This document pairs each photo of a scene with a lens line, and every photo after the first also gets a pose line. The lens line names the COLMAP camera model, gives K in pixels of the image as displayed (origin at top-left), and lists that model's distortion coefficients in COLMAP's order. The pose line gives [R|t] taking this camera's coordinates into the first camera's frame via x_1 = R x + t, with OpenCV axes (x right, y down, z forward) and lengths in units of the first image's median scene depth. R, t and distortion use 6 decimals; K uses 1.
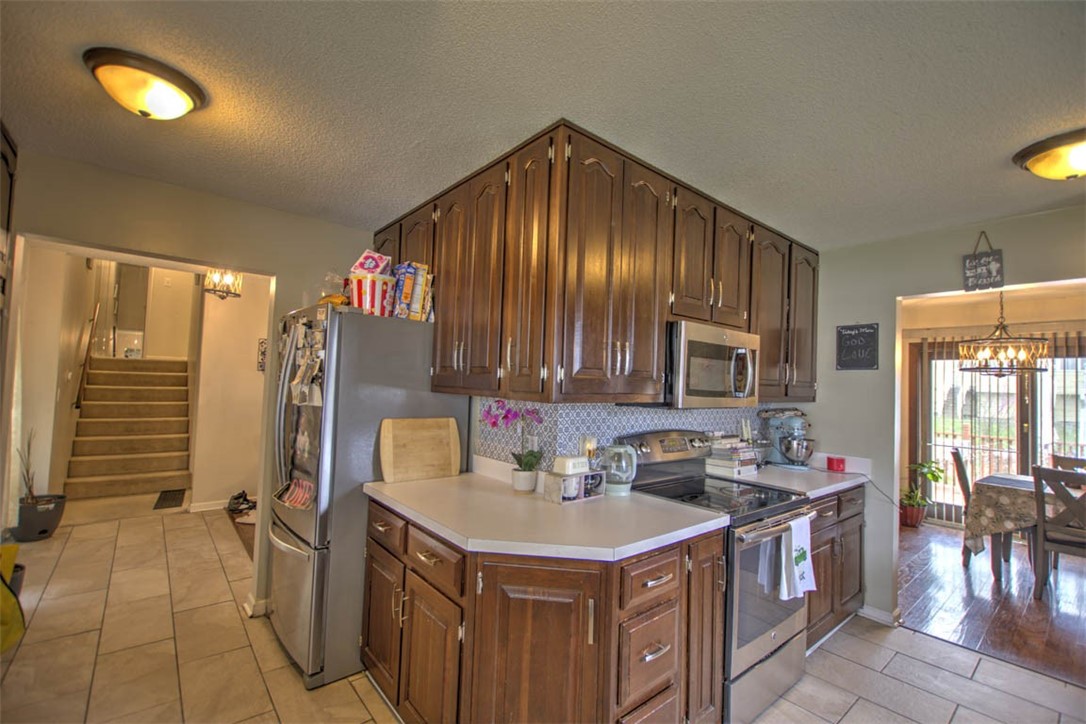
lens RADIAL K [[468.3, 0, 543.1], [0, 468.3, 364.7], [0, 0, 1]] dist [-0.000069, -0.002837]
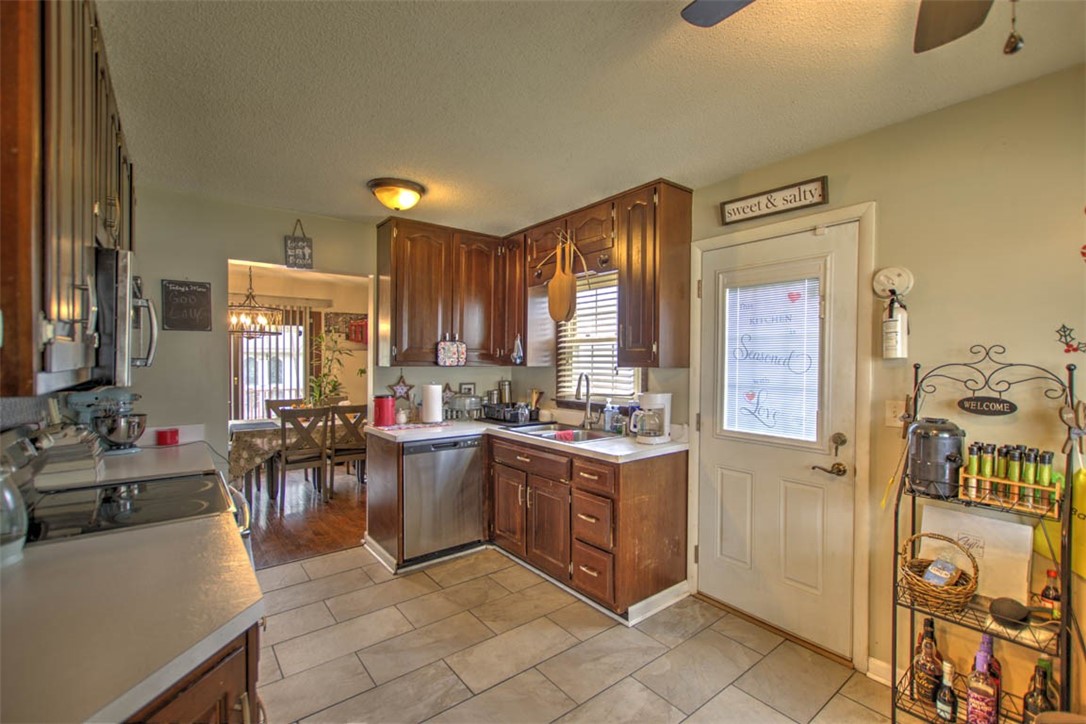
lens RADIAL K [[468.3, 0, 540.6], [0, 468.3, 362.3], [0, 0, 1]] dist [-0.000069, -0.002837]
pose [[0.029911, -0.041399, 0.998695, -0.226567], [-0.042994, 0.998164, 0.042665, 0.003731], [-0.998627, -0.044214, 0.028076, 0.280856]]
